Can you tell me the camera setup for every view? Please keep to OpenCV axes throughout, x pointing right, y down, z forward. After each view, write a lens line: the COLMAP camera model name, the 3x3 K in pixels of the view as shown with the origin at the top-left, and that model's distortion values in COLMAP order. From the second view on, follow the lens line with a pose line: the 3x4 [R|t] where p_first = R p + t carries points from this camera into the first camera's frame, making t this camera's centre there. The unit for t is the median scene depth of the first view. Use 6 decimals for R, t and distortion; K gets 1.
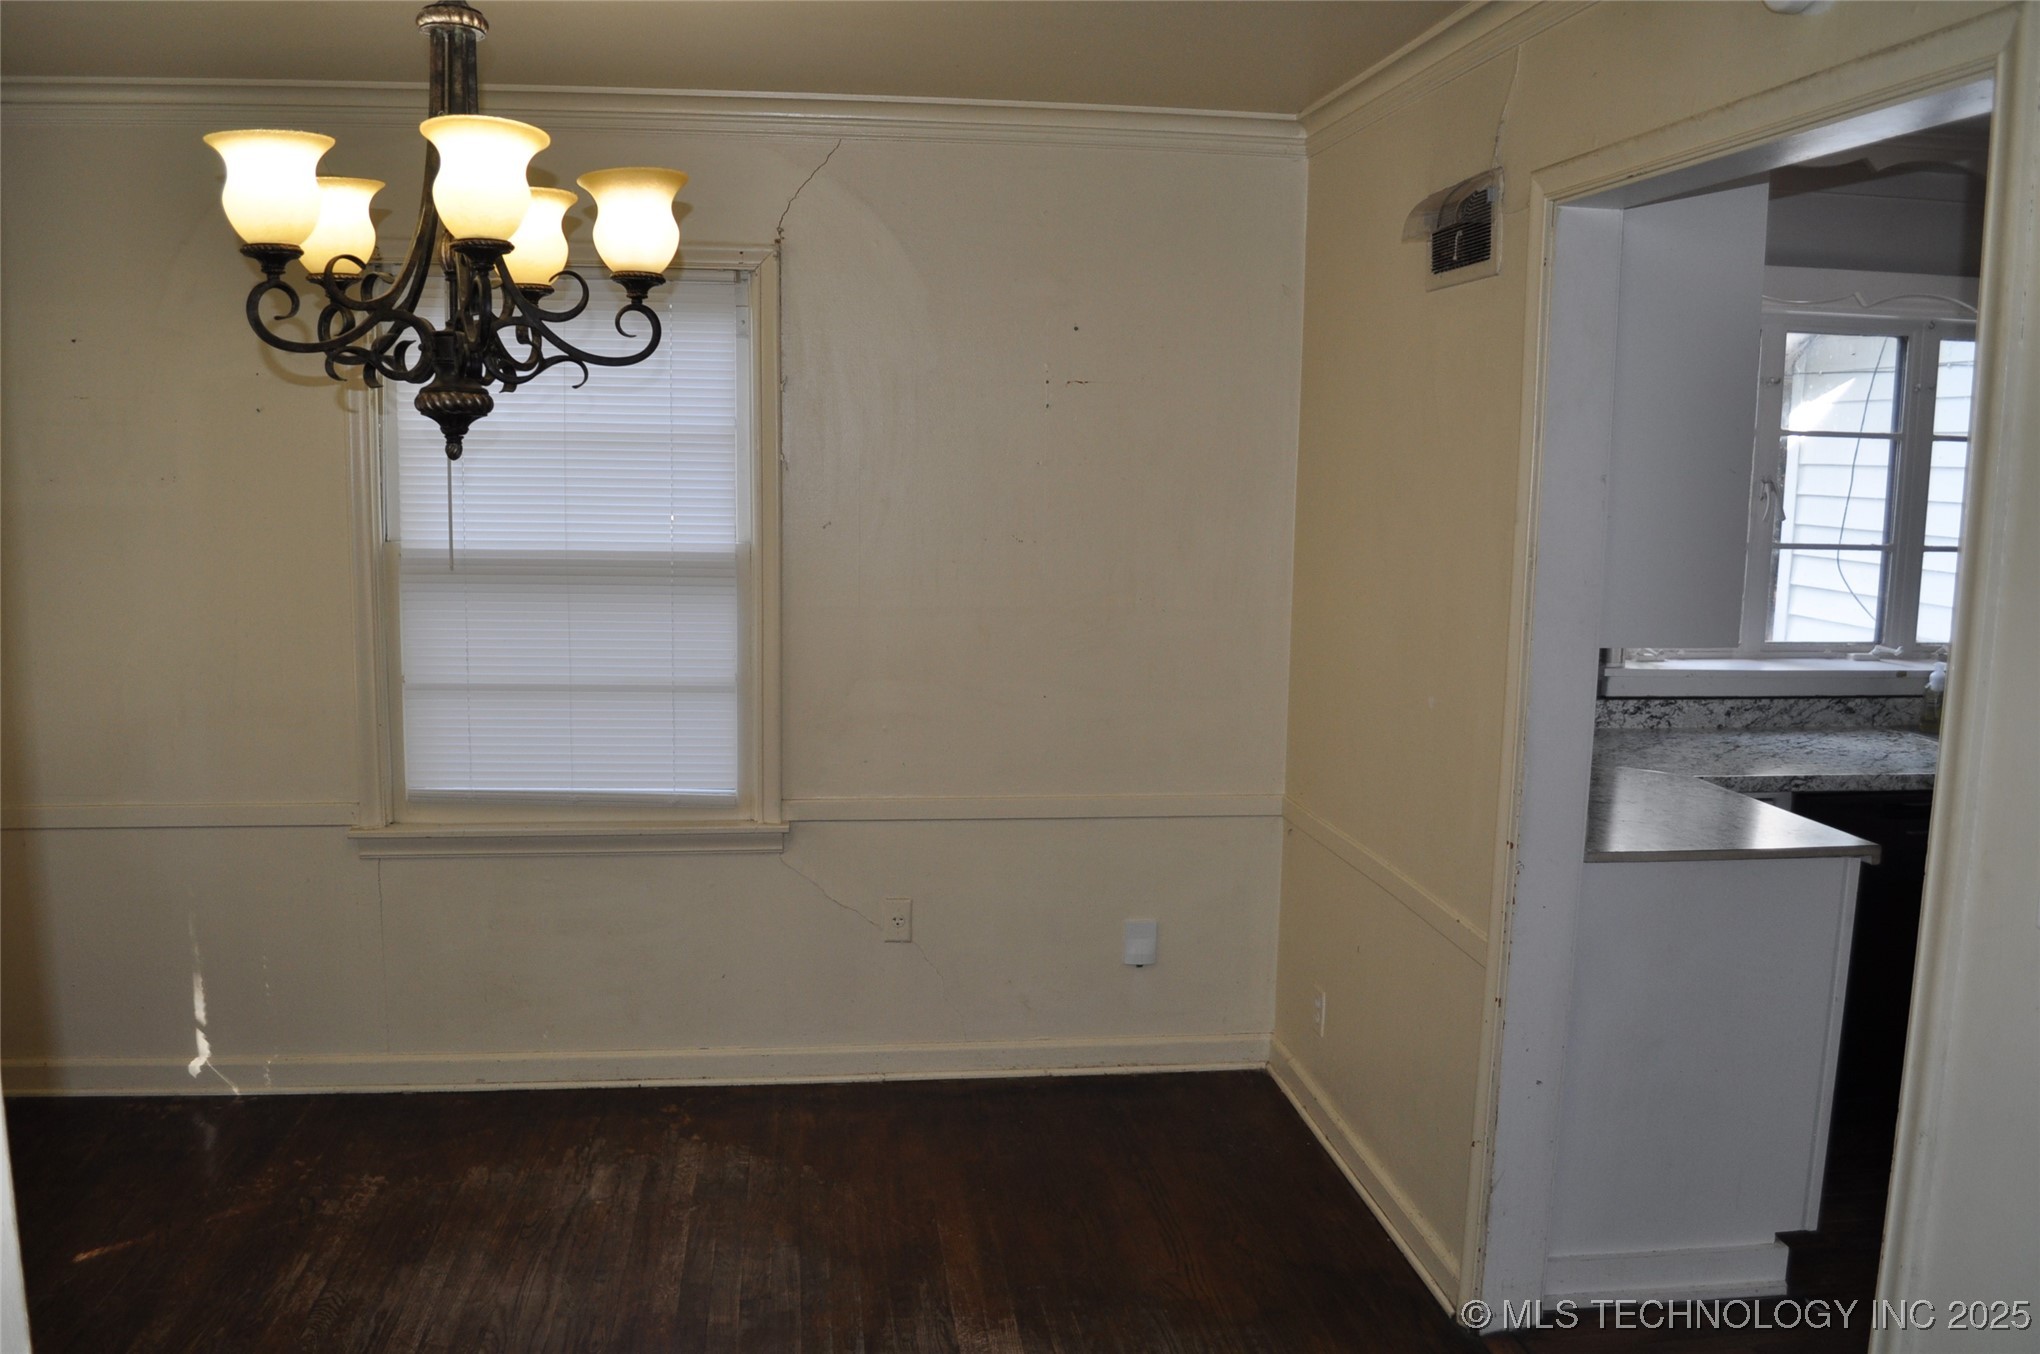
lens RADIAL K [[1608.2, 0, 1006.7], [0, 1608.2, 680.5], [0, 0, 1]] dist [-0.101404, 0.036070]
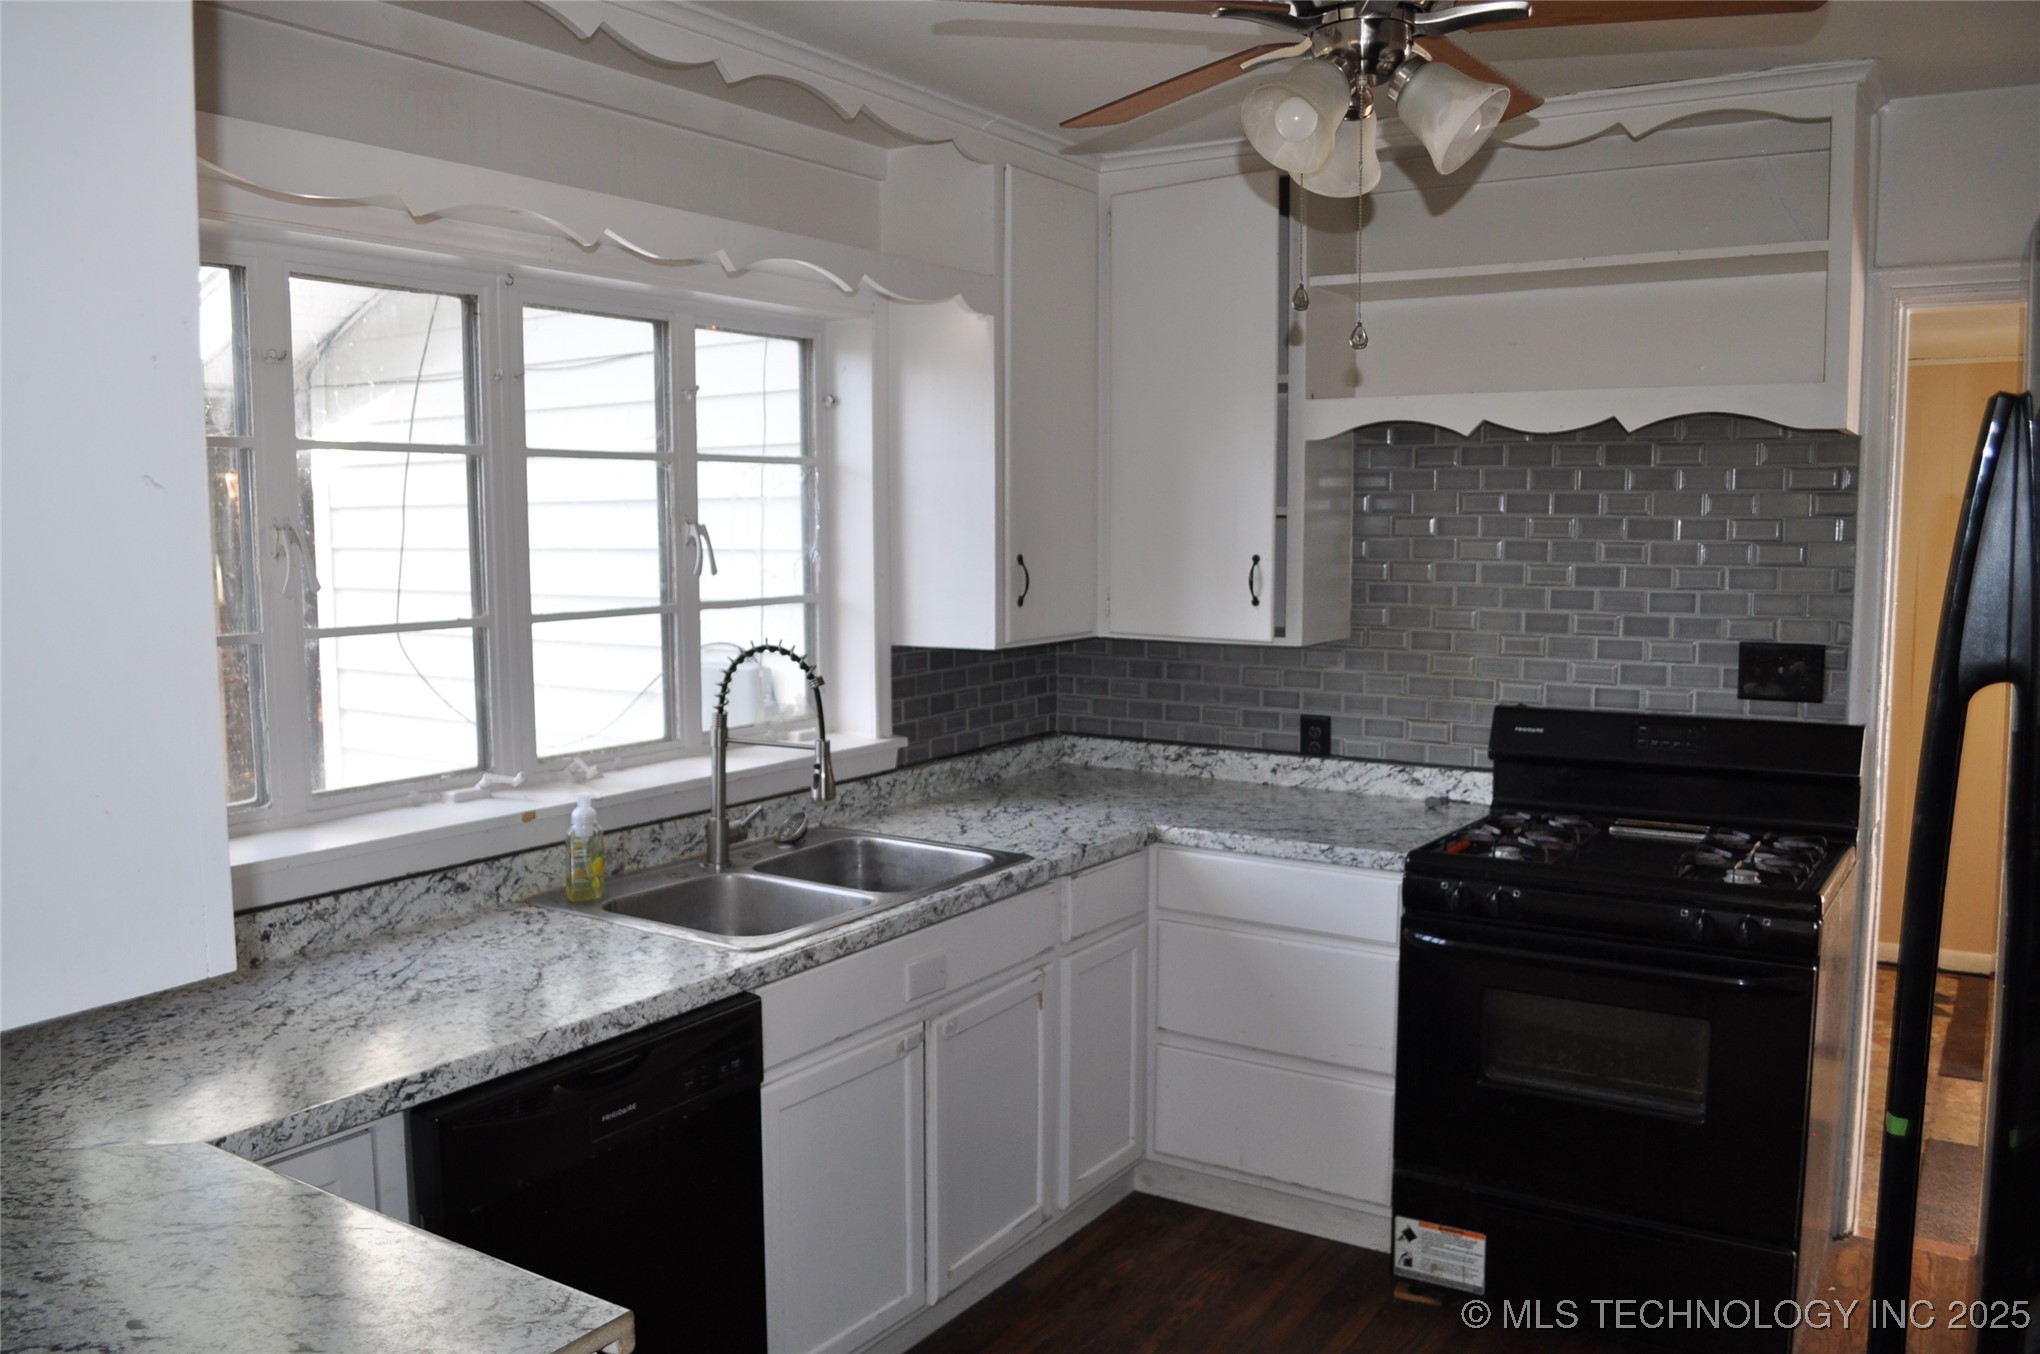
lens RADIAL K [[1608.2, 0, 1006.7], [0, 1608.2, 680.5], [0, 0, 1]] dist [-0.101404, 0.036070]
pose [[0.645805, -0.094594, 0.757620, 0.209104], [0.121758, 0.992356, 0.020114, -0.049200], [-0.753731, 0.079256, 0.652386, 0.420475]]
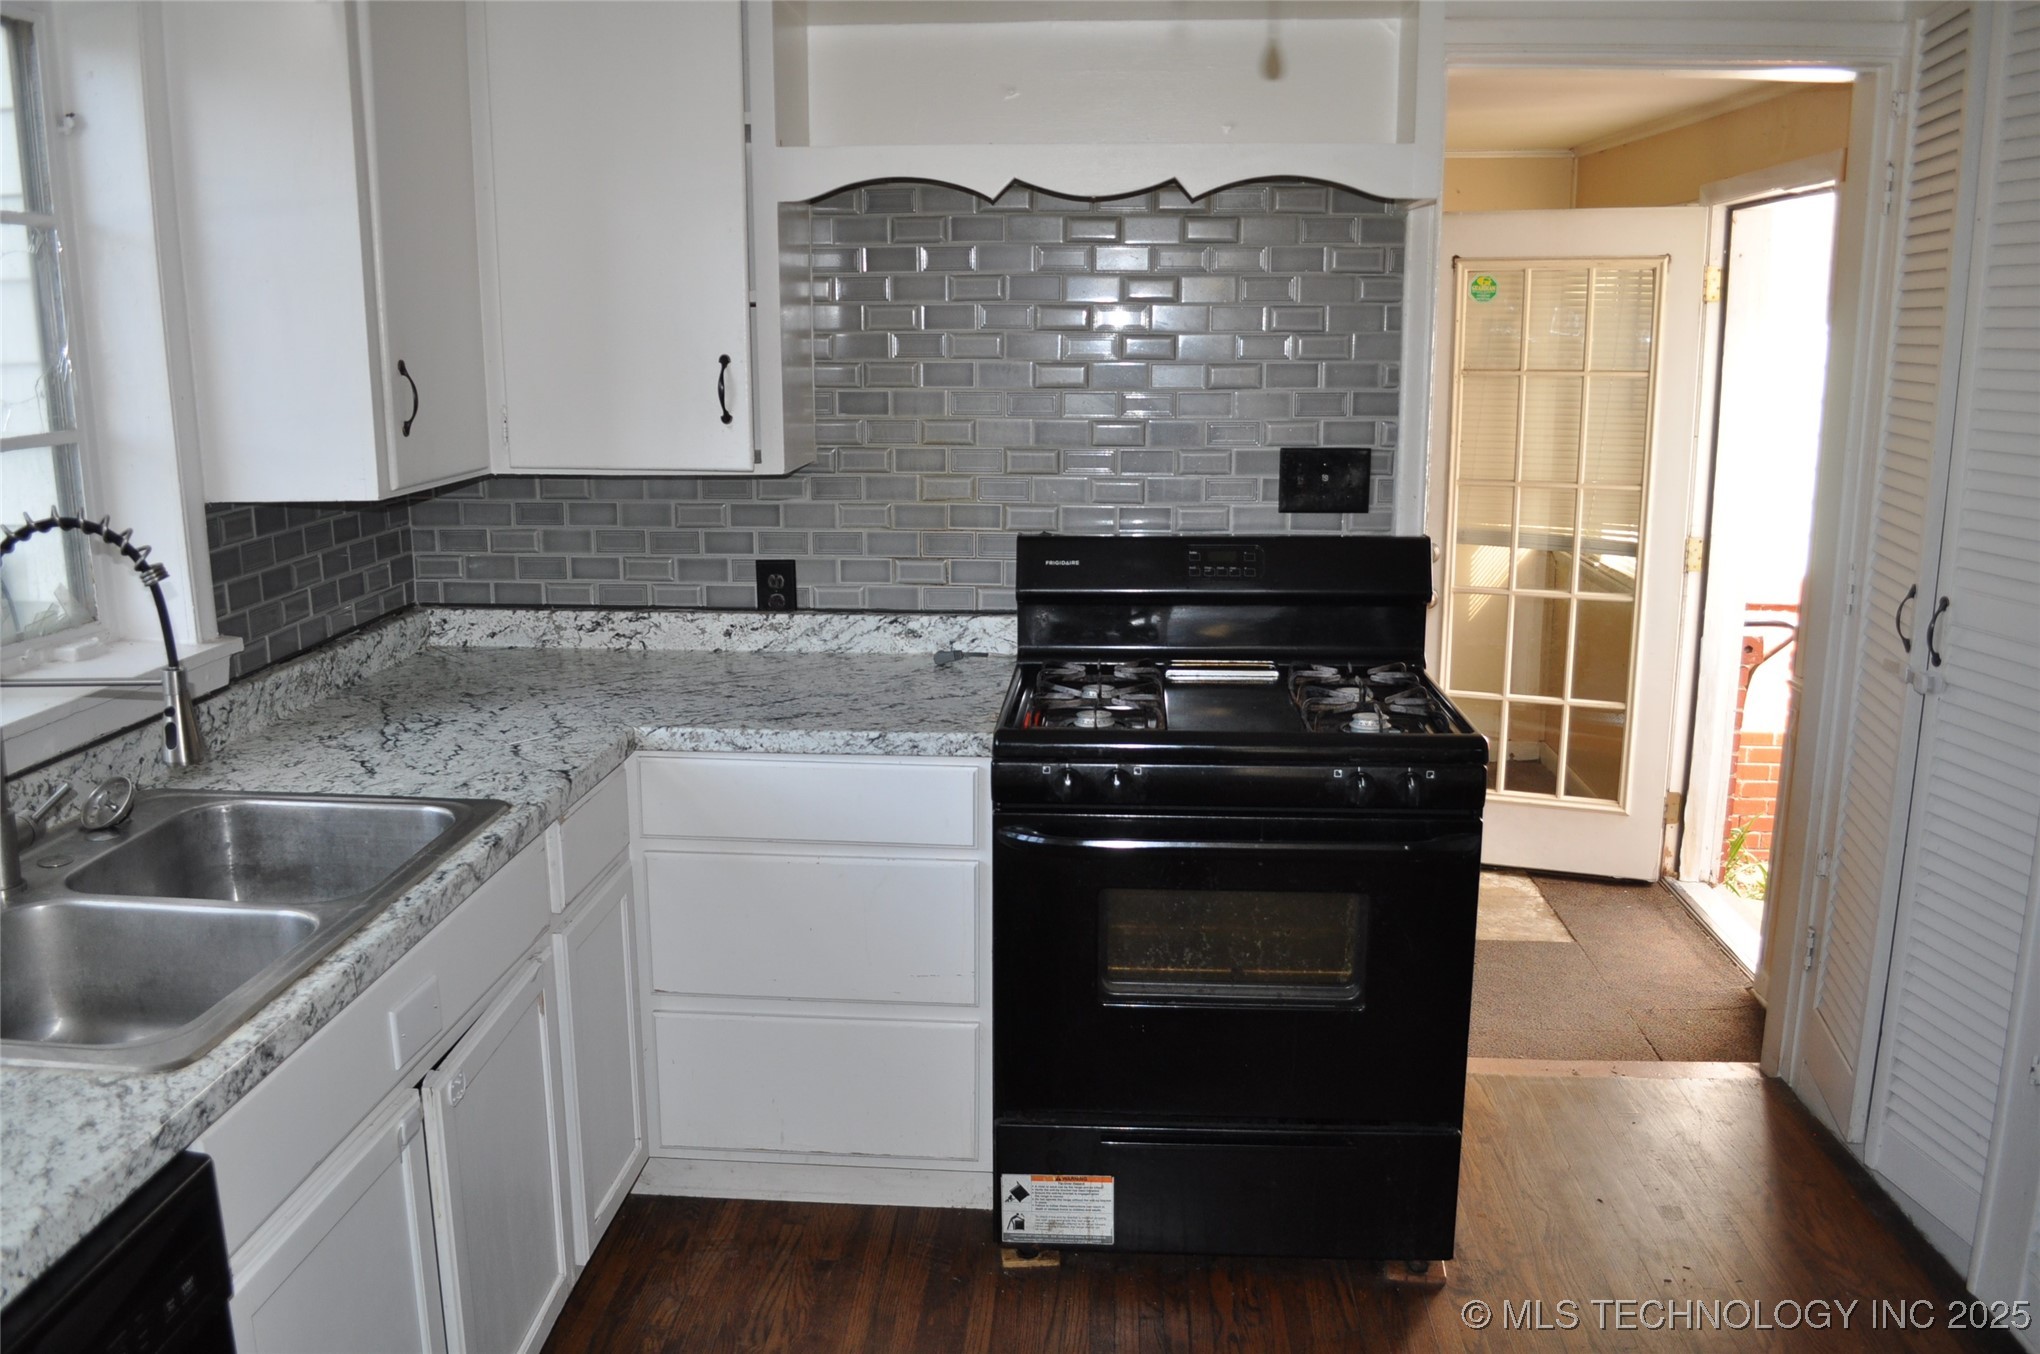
lens RADIAL K [[1608.2, 0, 1006.7], [0, 1608.2, 680.5], [0, 0, 1]] dist [-0.101404, 0.036070]
pose [[0.185208, -0.226684, 0.956197, 0.326158], [0.144161, 0.968771, 0.201743, -0.068432], [-0.972068, 0.100481, 0.212103, 0.636797]]
